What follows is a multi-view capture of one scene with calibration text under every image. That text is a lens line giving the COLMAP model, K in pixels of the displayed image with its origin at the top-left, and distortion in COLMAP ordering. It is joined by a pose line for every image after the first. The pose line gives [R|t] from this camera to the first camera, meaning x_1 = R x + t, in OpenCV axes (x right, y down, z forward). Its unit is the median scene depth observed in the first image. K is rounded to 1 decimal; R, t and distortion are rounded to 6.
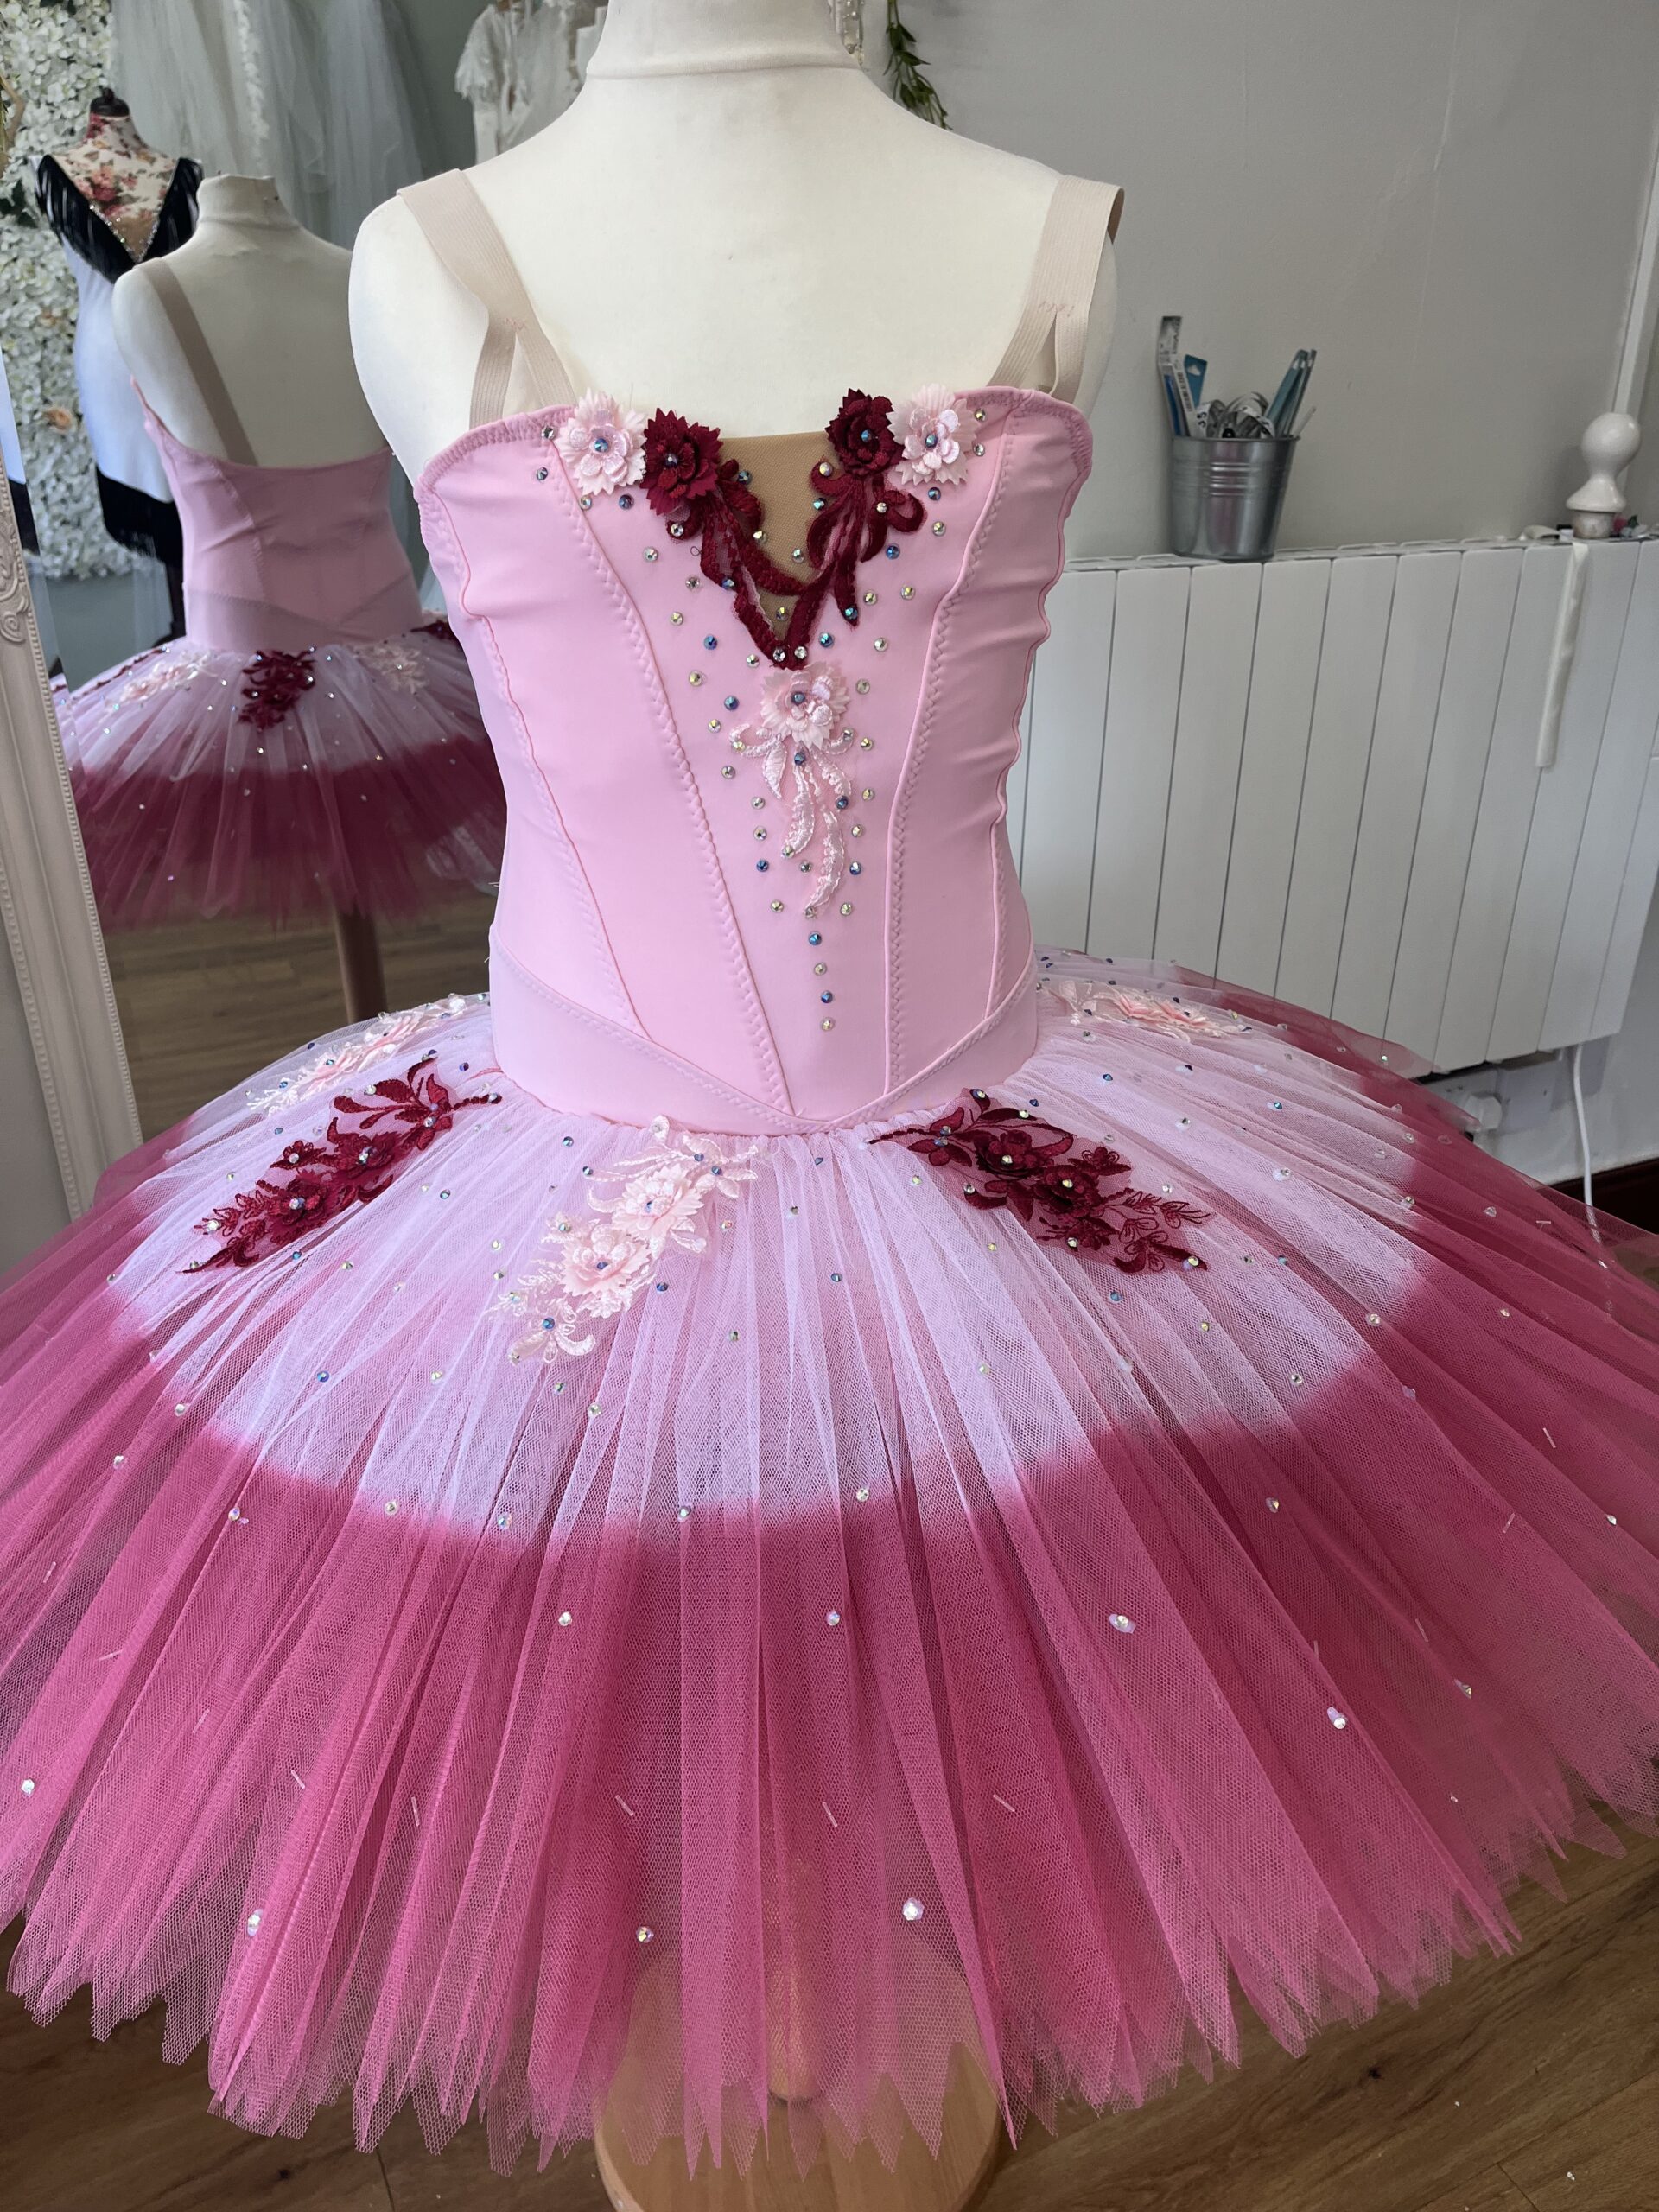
lens RADIAL K [[1668.4, 0, 841.8], [0, 1668.4, 1102.2], [0, 0, 1]] dist [0.052442, -0.081145]
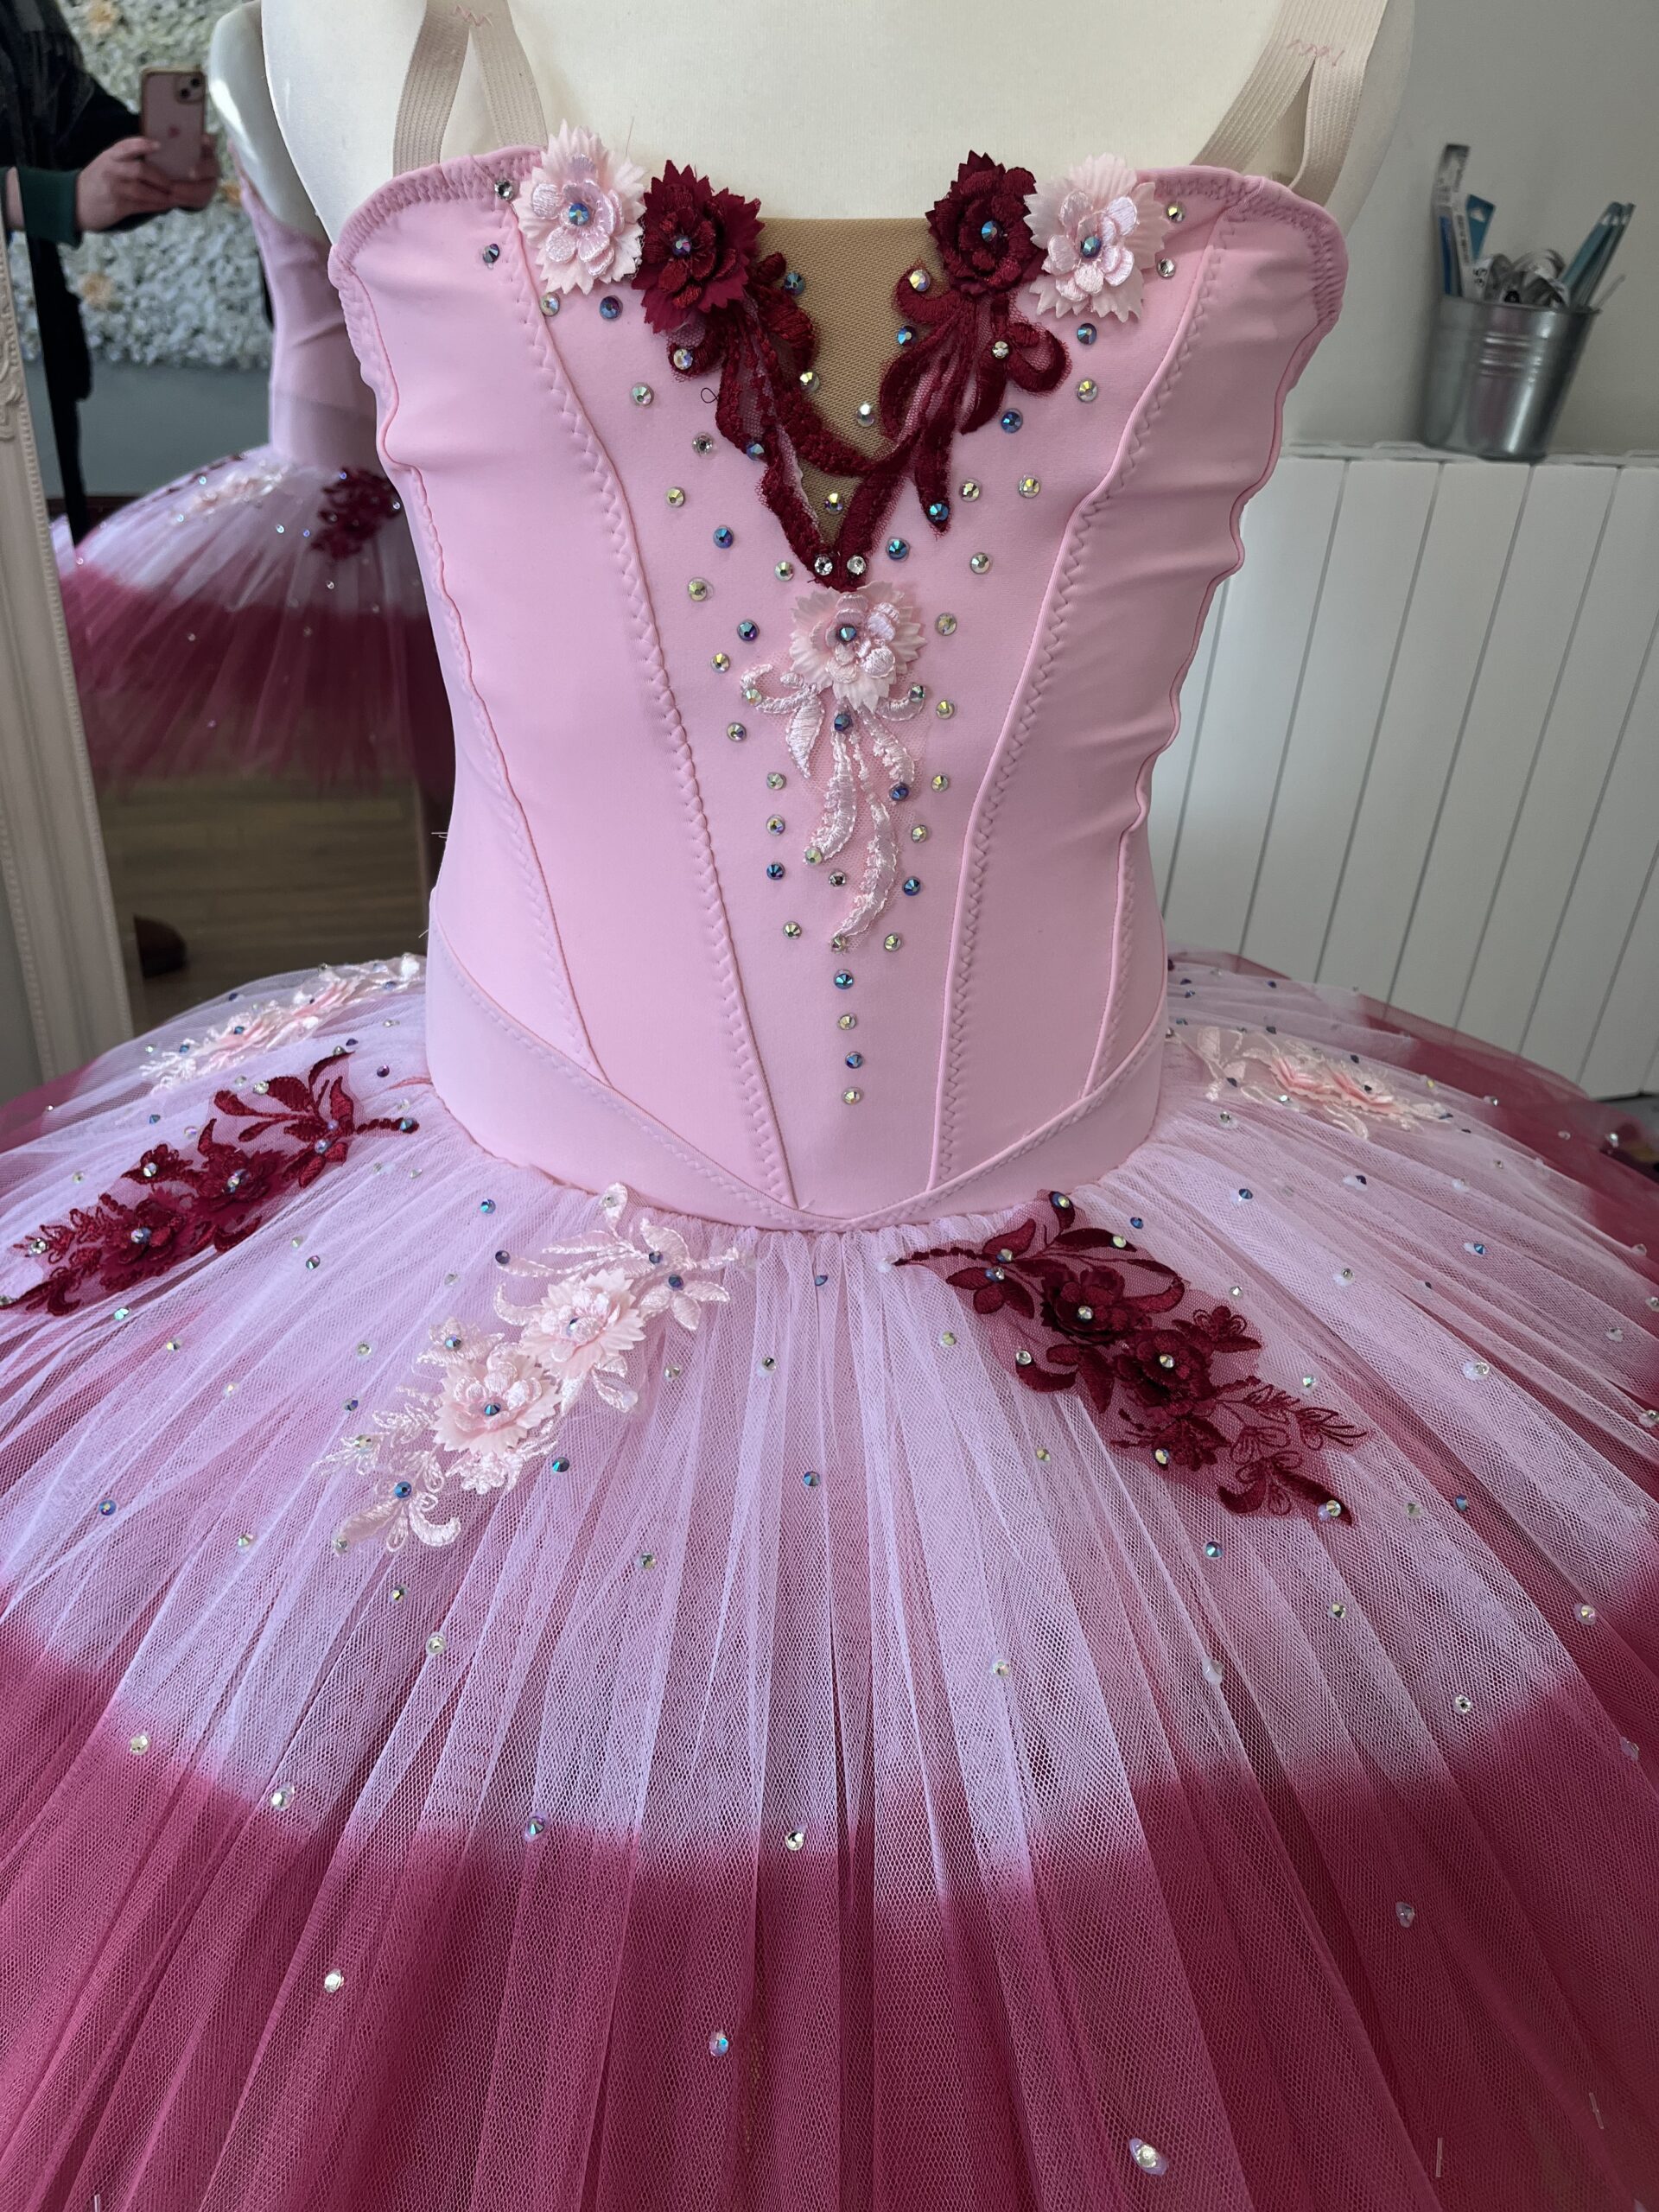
lens RADIAL K [[1690.5, 0, 829.5], [0, 1690.5, 1106.0], [0, 0, 1]] dist [0.022906, -0.002004]
pose [[0.989824, 0.117037, -0.080940, 0.041277], [-0.110270, 0.990383, 0.083563, -0.104276], [0.089941, -0.073787, 0.993210, 0.297607]]
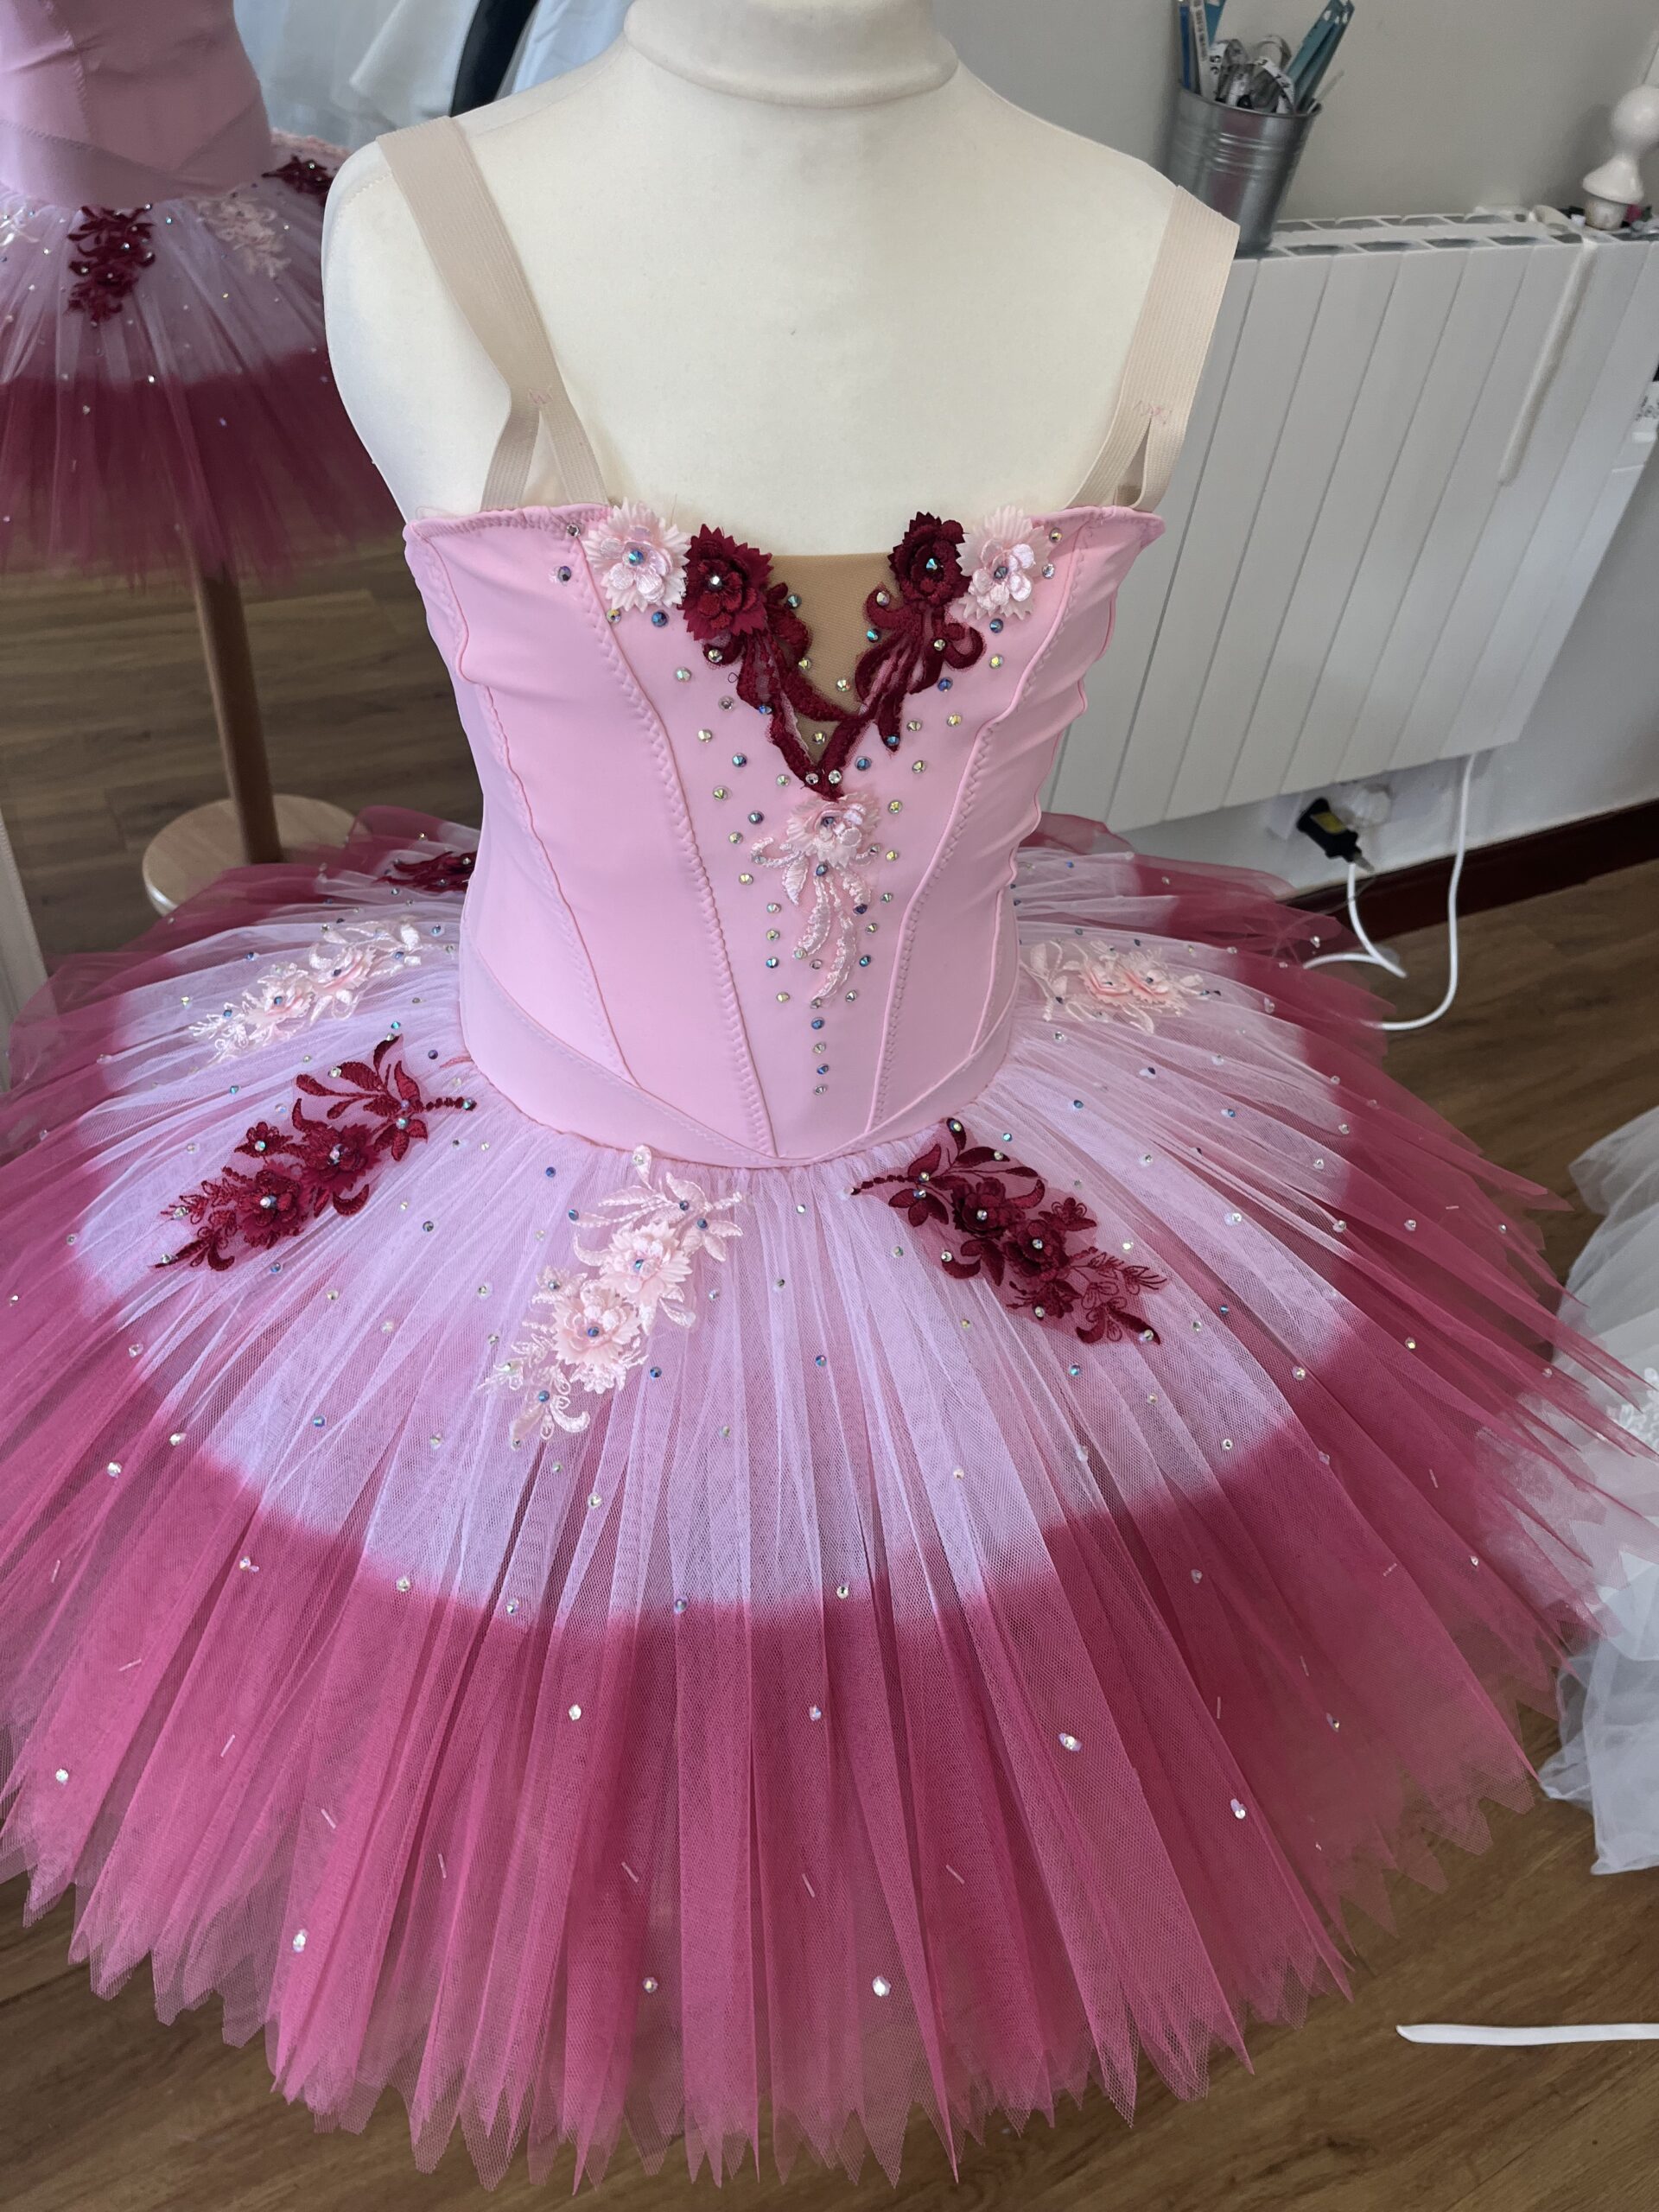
lens RADIAL K [[1672.7, 0, 838.2], [0, 1672.7, 1110.7], [0, 0, 1]] dist [0.060461, -0.094599]
pose [[0.993355, 0.043528, 0.106545, -0.106994], [-0.075819, 0.943956, 0.321244, -0.367767], [-0.086591, -0.327187, 0.940984, 0.054047]]
